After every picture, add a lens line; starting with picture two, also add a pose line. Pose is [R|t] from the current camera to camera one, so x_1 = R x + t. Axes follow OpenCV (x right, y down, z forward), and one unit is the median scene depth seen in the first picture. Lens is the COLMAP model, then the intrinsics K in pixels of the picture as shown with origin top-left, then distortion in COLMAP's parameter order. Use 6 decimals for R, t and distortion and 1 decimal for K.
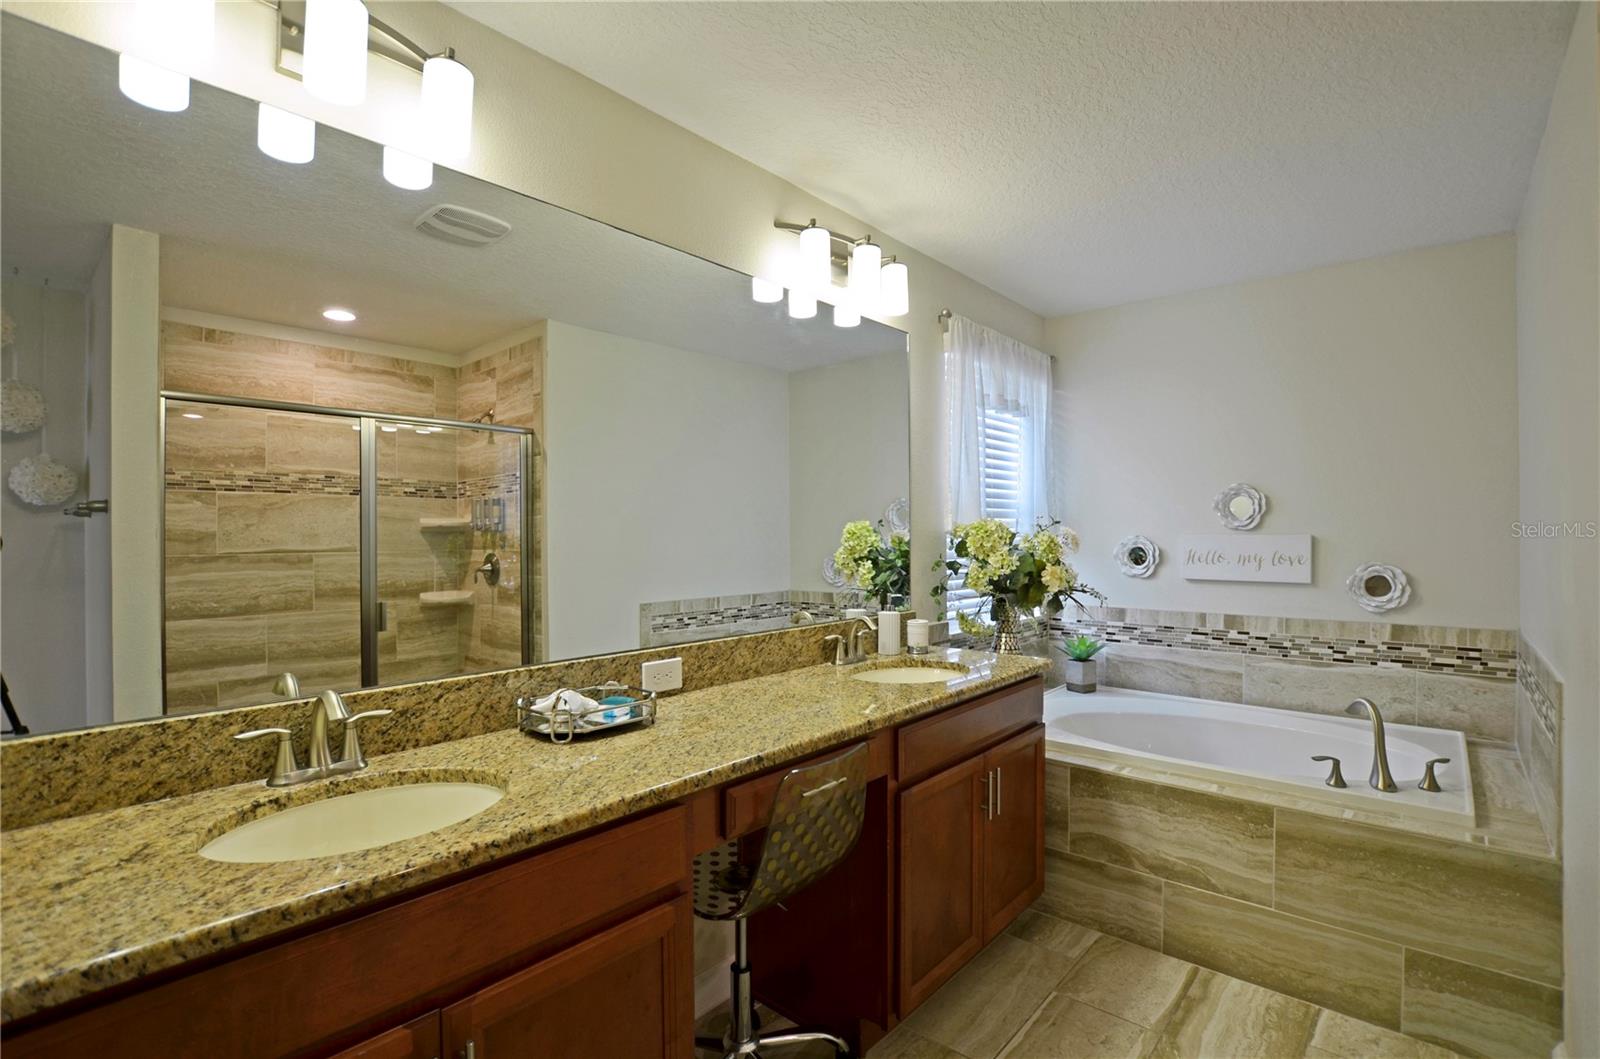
lens RADIAL K [[738.7, 0, 809.5], [0, 738.7, 529.3], [0, 0, 1]] dist [-0.034074, 0.005773]
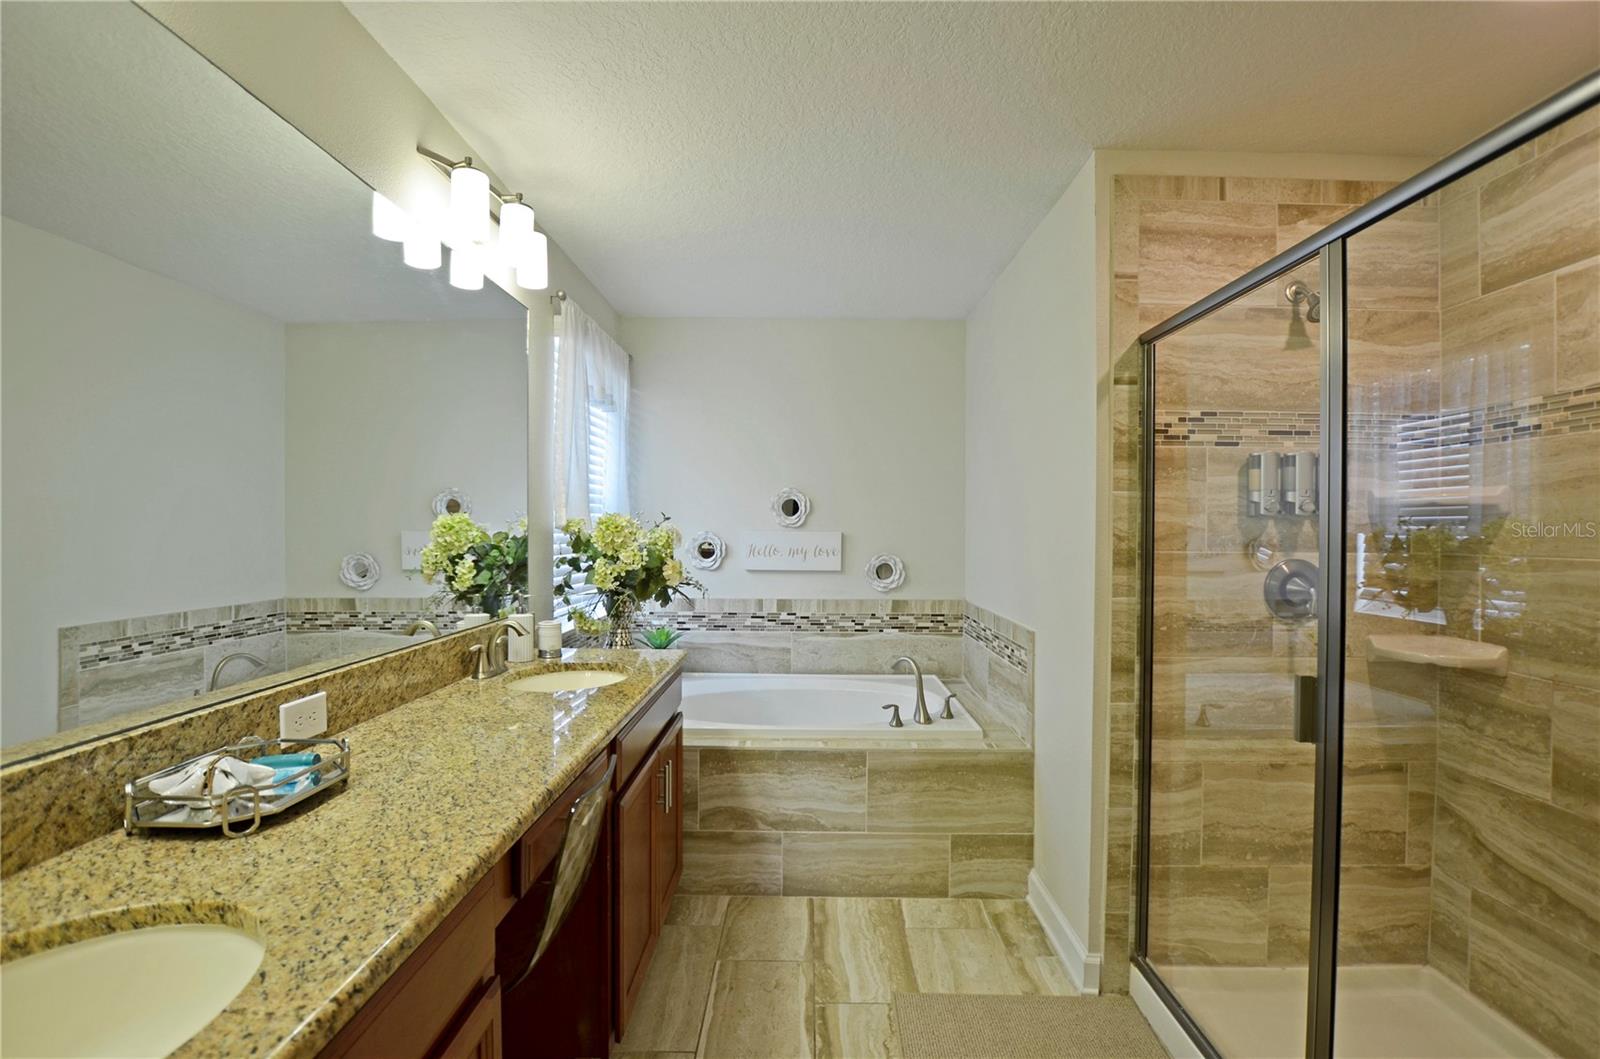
lens RADIAL K [[738.7, 0, 805.8], [0, 738.7, 531.3], [0, 0, 1]] dist [-0.034074, 0.005773]
pose [[0.760071, 0.005656, 0.649815, -0.239281], [-0.011888, 0.999916, 0.005201, 0.000868], [-0.649731, -0.011678, 0.760075, 0.100995]]
